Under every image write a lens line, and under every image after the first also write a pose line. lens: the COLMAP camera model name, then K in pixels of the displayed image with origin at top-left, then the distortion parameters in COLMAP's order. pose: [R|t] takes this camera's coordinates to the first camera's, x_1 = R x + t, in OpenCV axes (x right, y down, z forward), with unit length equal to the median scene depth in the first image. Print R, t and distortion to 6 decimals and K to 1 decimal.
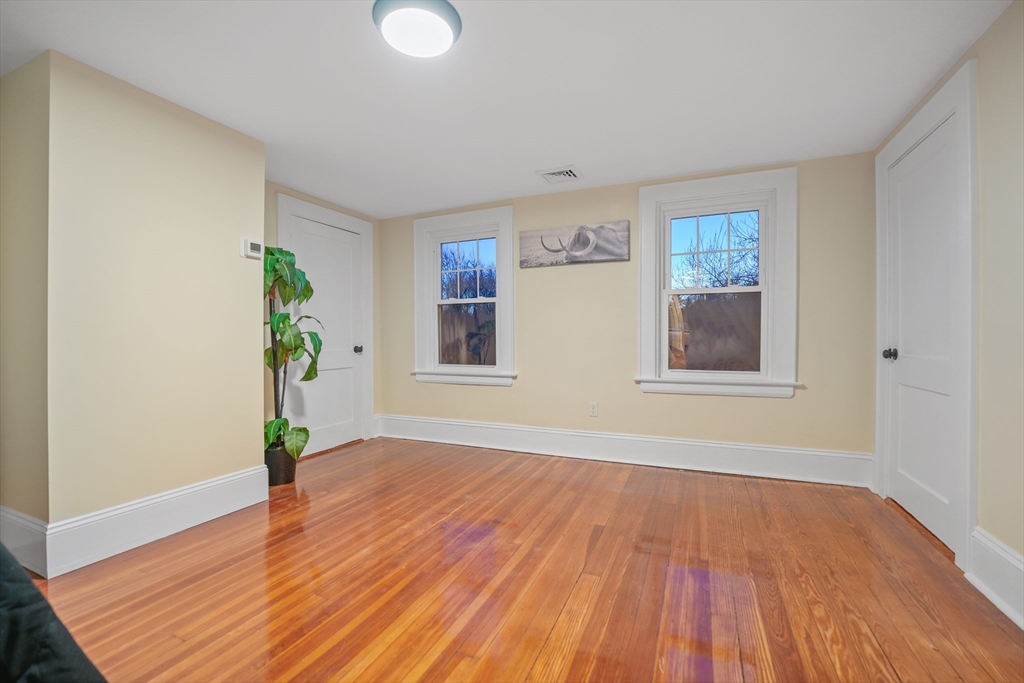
lens RADIAL K [[421.5, 0, 486.0], [0, 421.5, 354.7], [0, 0, 1]] dist [-0.031244, 0.003527]
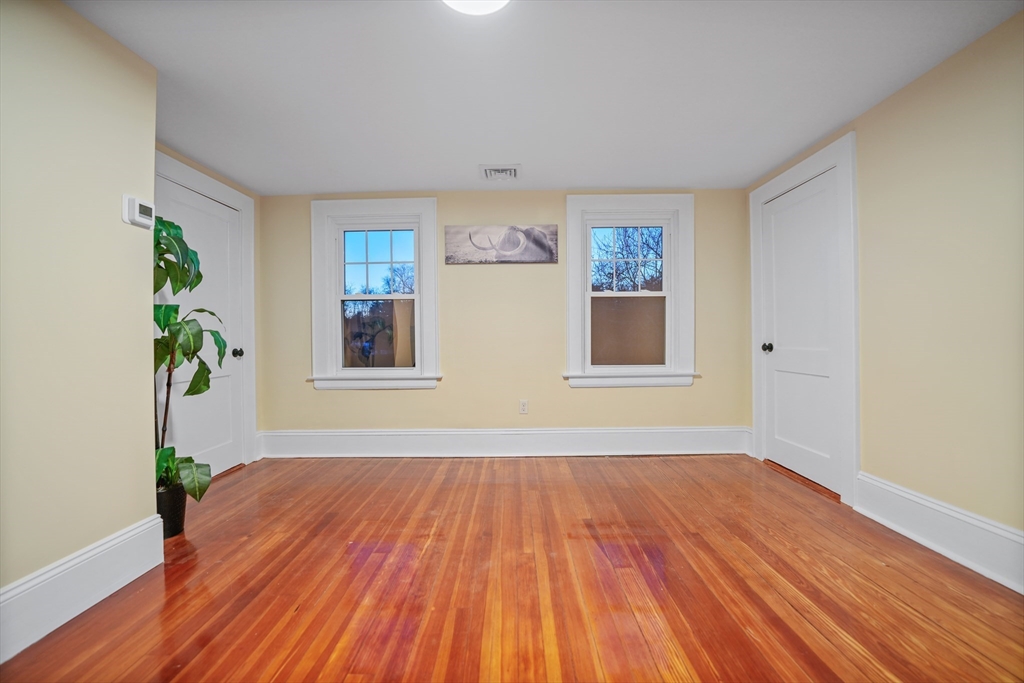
lens RADIAL K [[421.5, 0, 512.7], [0, 421.5, 348.8], [0, 0, 1]] dist [-0.031244, 0.003527]
pose [[0.917820, -0.015526, 0.396694, -0.225827], [0.021295, 0.999722, -0.010143, -0.001142], [-0.396426, 0.017757, 0.917895, 0.095064]]
